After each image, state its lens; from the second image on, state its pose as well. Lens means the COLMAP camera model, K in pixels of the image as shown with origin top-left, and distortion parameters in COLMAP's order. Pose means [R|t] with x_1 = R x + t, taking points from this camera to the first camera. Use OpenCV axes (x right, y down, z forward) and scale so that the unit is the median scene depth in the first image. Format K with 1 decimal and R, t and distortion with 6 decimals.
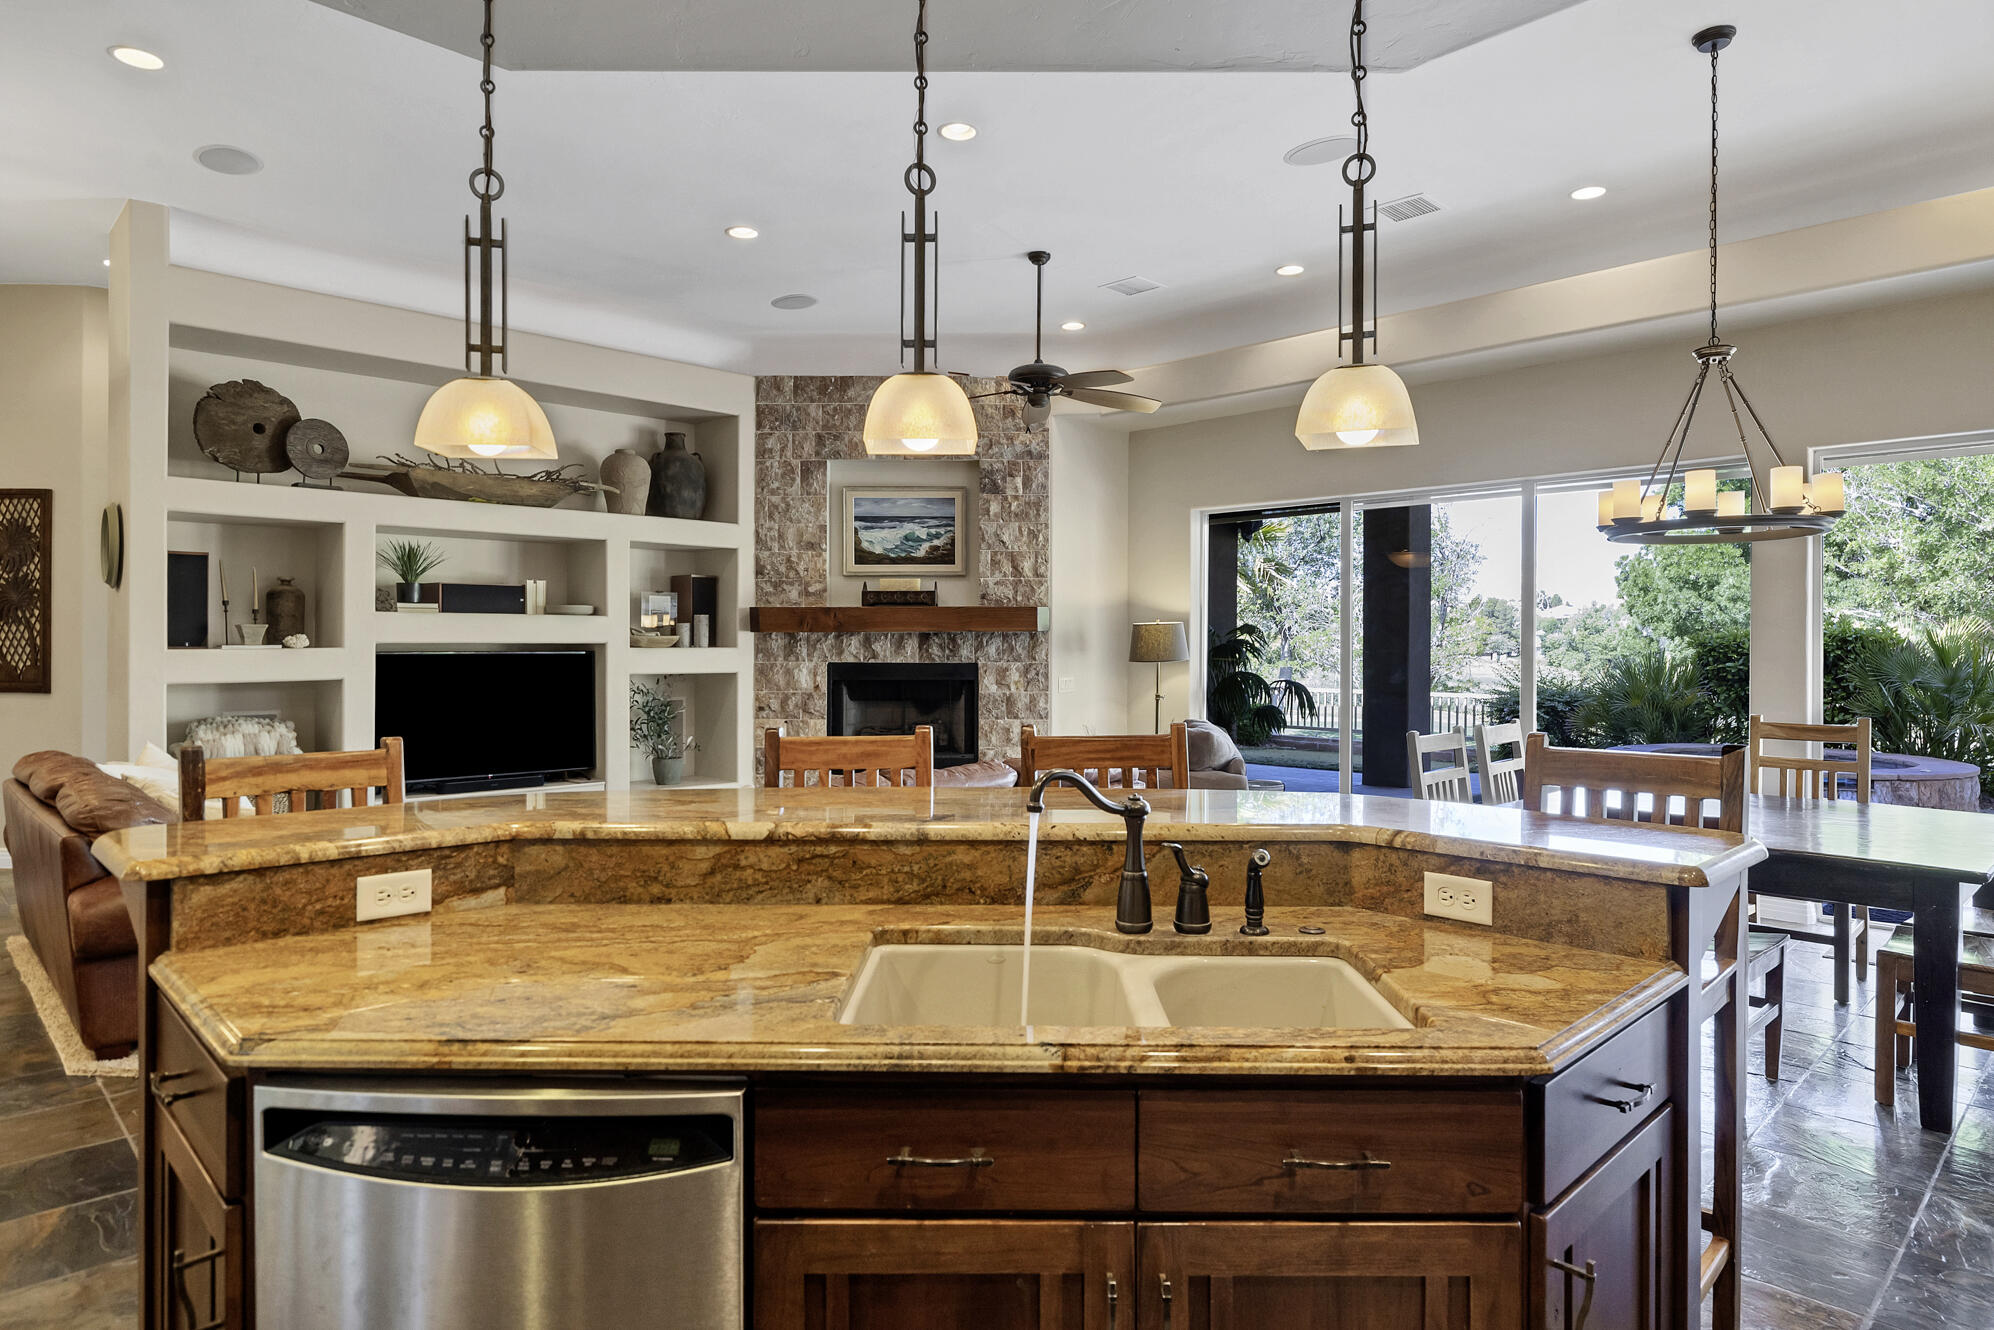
lens RADIAL K [[1155.4, 0, 995.5], [0, 1155.4, 642.5], [0, 0, 1]] dist [-0.001385, -0.000273]
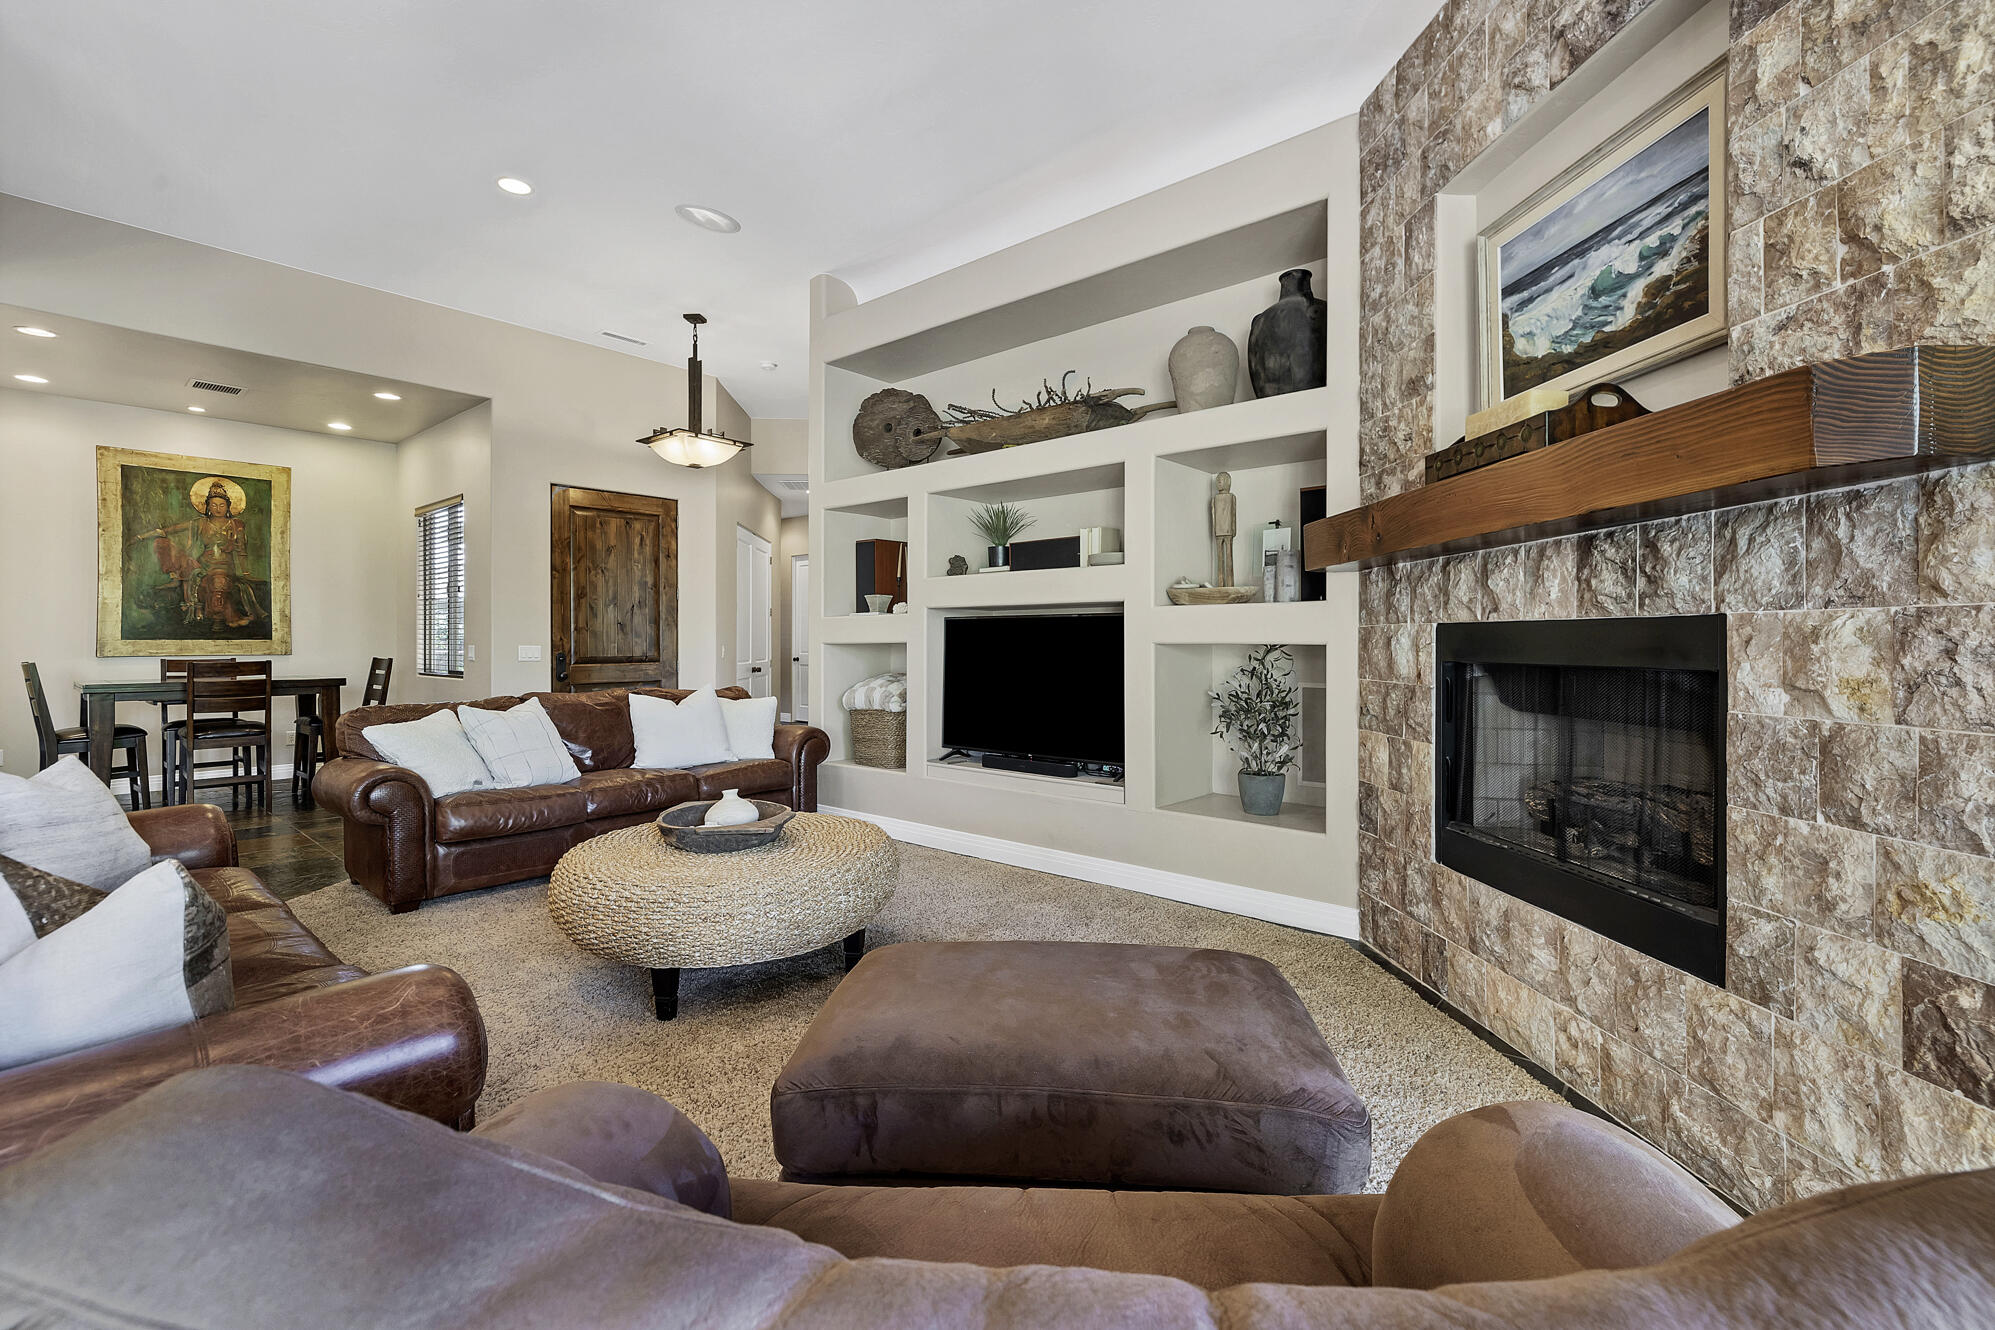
lens RADIAL K [[866.9, 0, 996.0], [0, 866.9, 637.3], [0, 0, 1]] dist [-0.000255, -0.000113]
pose [[0.089524, -0.005702, -0.995968, 0.190640], [0.000021, 0.999984, -0.005723, 0.025076], [0.995985, 0.000491, 0.089523, 0.792743]]
